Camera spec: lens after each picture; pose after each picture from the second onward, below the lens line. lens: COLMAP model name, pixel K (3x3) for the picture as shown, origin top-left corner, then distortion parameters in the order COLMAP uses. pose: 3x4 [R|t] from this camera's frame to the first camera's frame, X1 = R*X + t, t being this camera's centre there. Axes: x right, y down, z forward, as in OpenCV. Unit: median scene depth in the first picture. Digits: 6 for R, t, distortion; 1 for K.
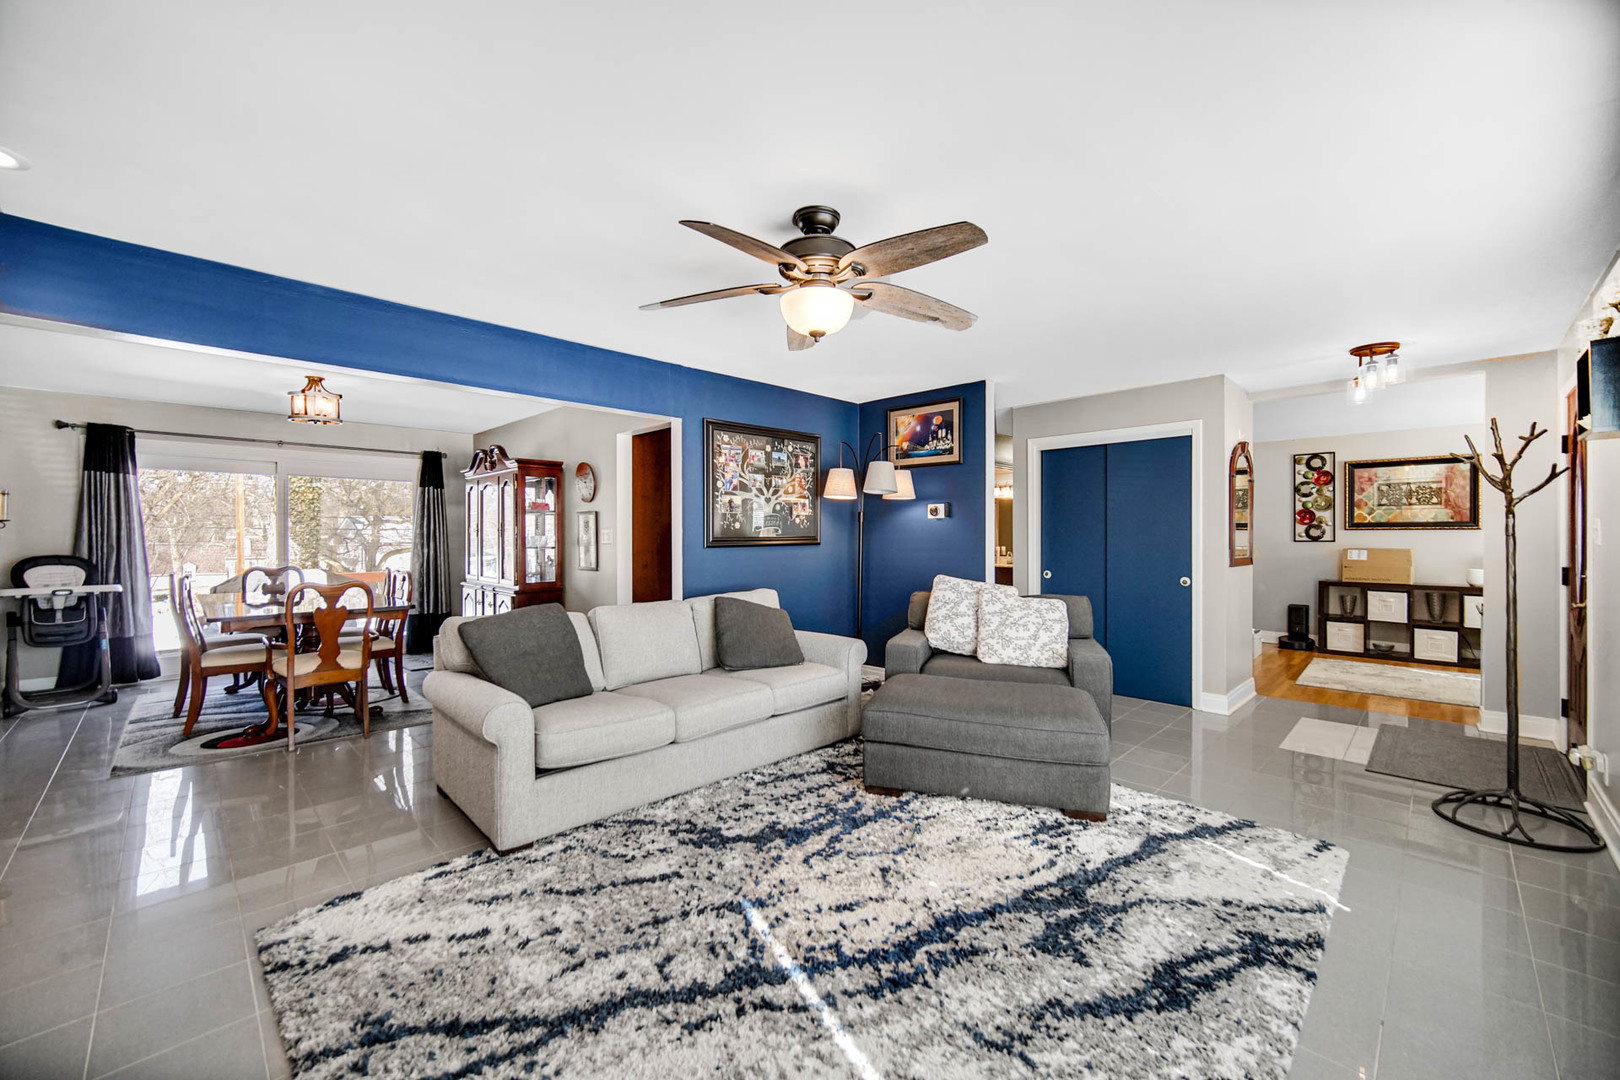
lens RADIAL K [[639.0, 0, 812.5], [0, 639.0, 536.9], [0, 0, 1]] dist [-0.001376, -0.000422]
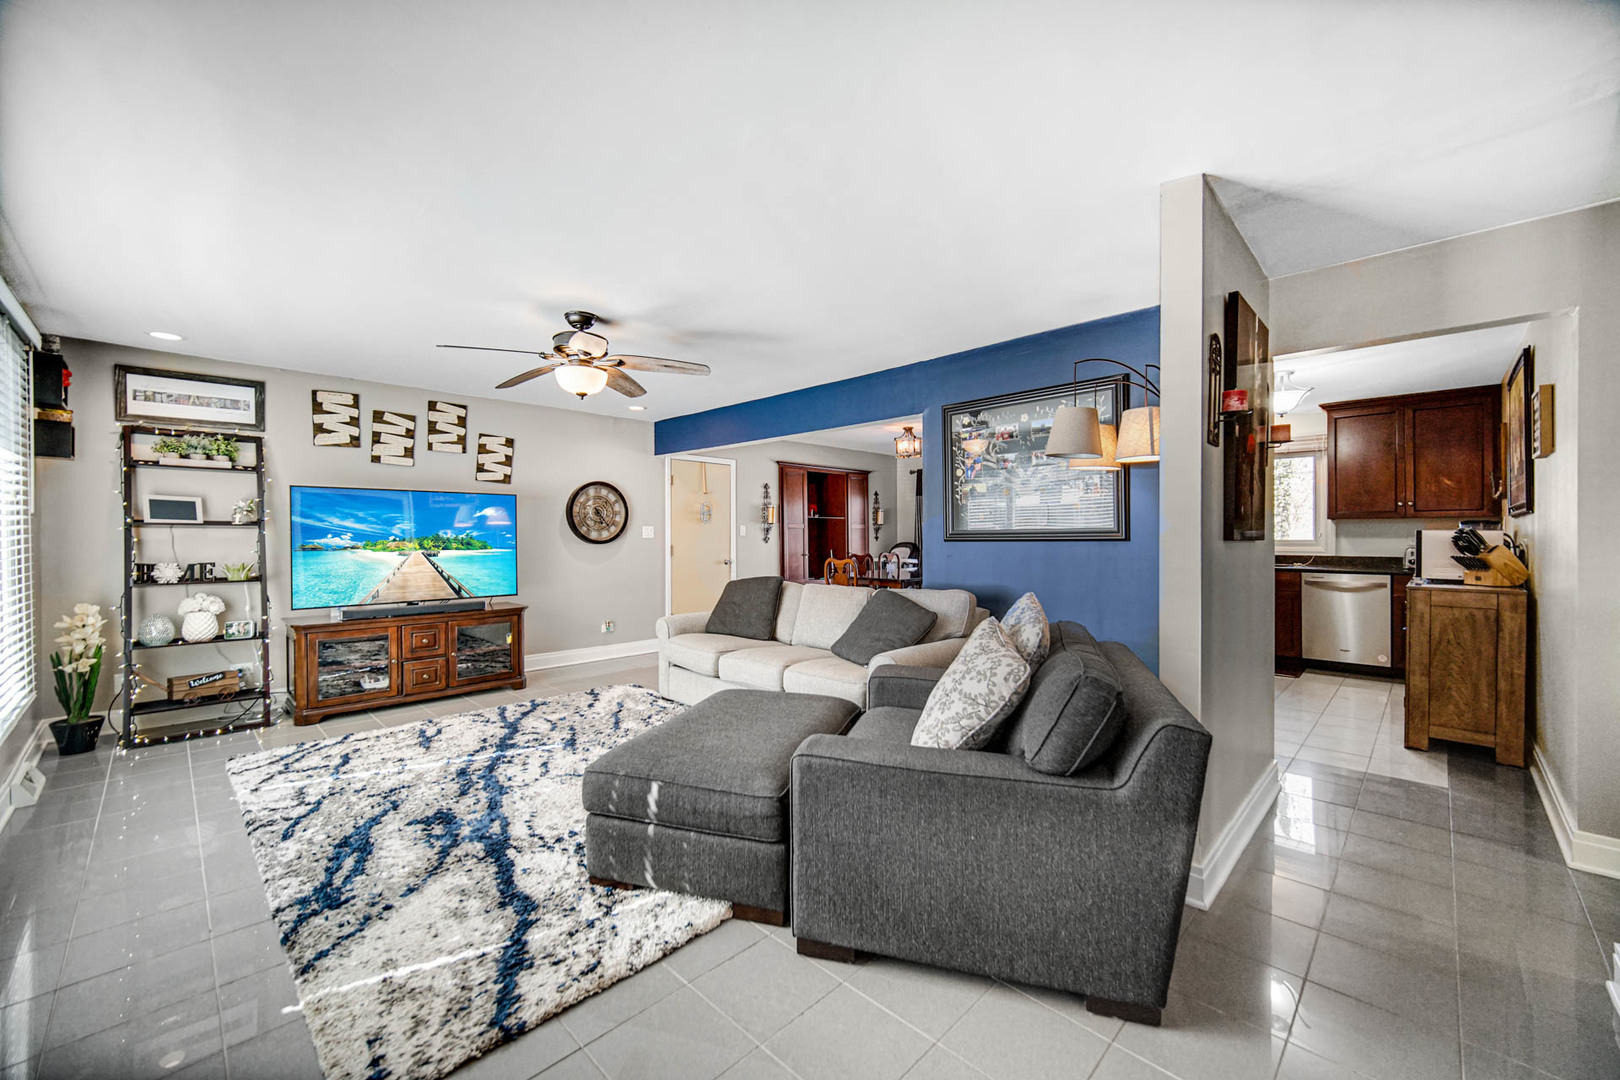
lens RADIAL K [[639.0, 0, 812.5], [0, 639.0, 536.9], [0, 0, 1]] dist [-0.001376, -0.000422]
pose [[0.007222, 0.003943, -0.999966, 1.623751], [0.001771, 0.999991, 0.003955, 0.013402], [0.999972, -0.001799, 0.007215, 1.645506]]
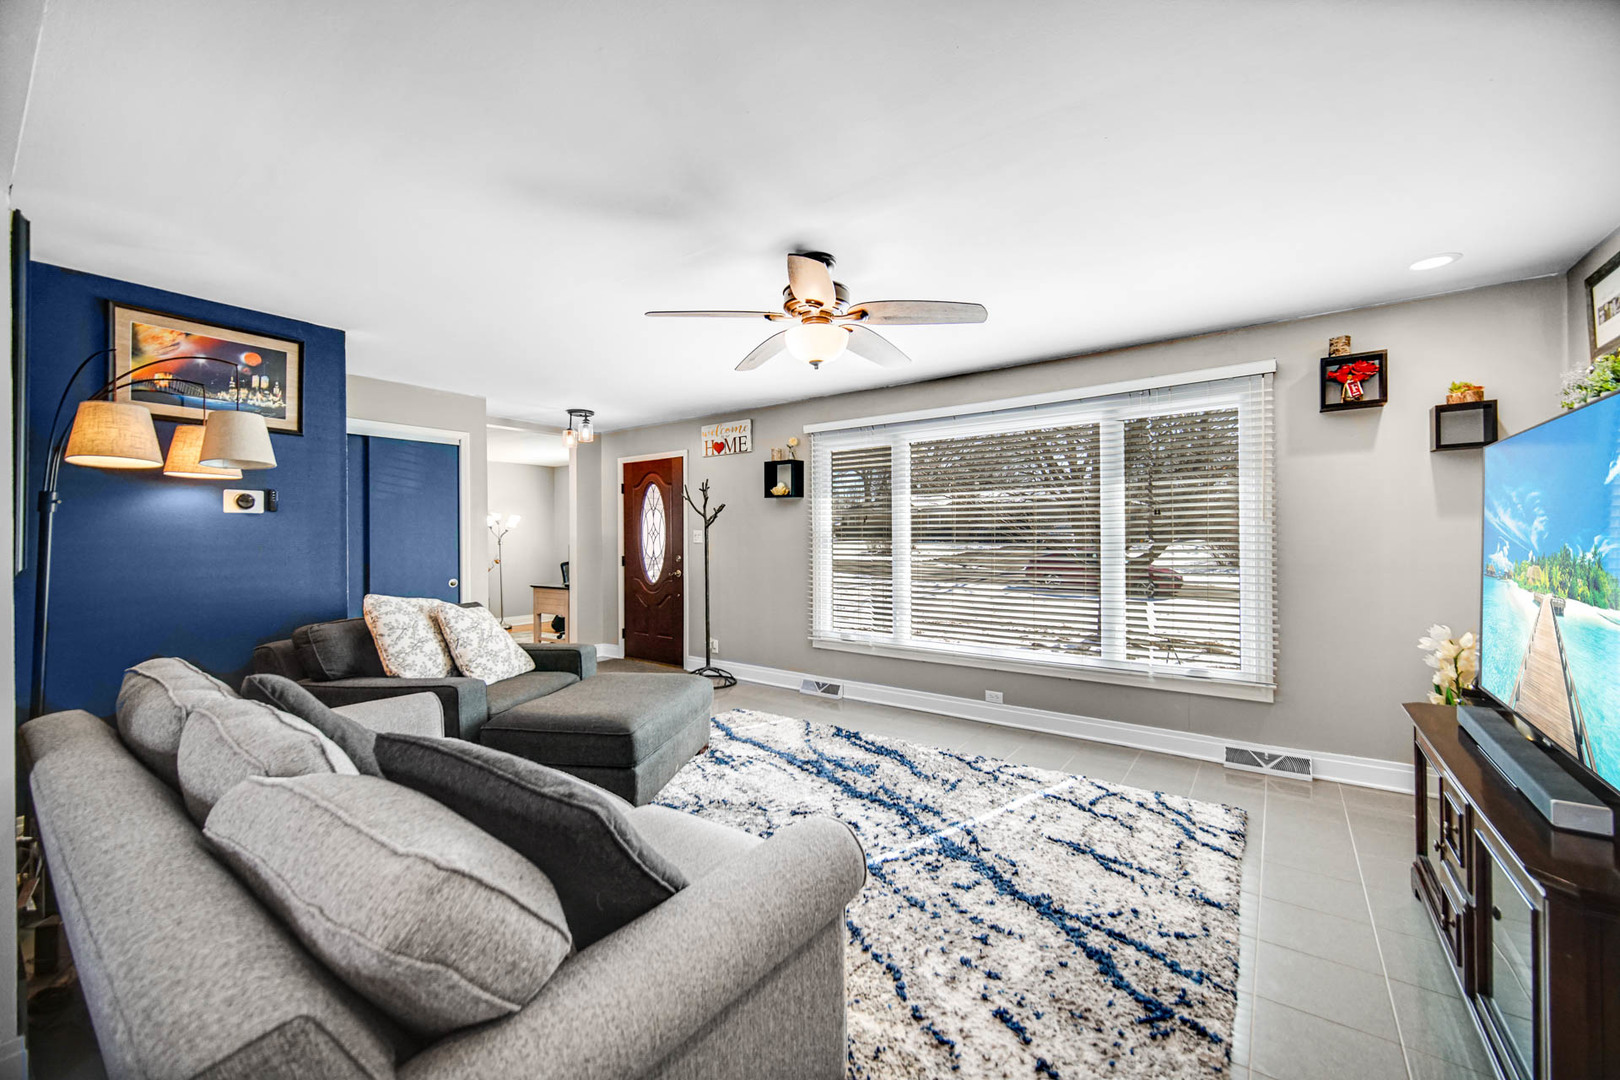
lens RADIAL K [[639.0, 0, 812.5], [0, 639.0, 536.9], [0, 0, 1]] dist [-0.001376, -0.000422]
pose [[-0.150360, 0.002194, 0.988629, -1.212514], [0.005639, 0.999983, -0.001361, -0.002222], [-0.988615, 0.005371, -0.150369, 1.270680]]
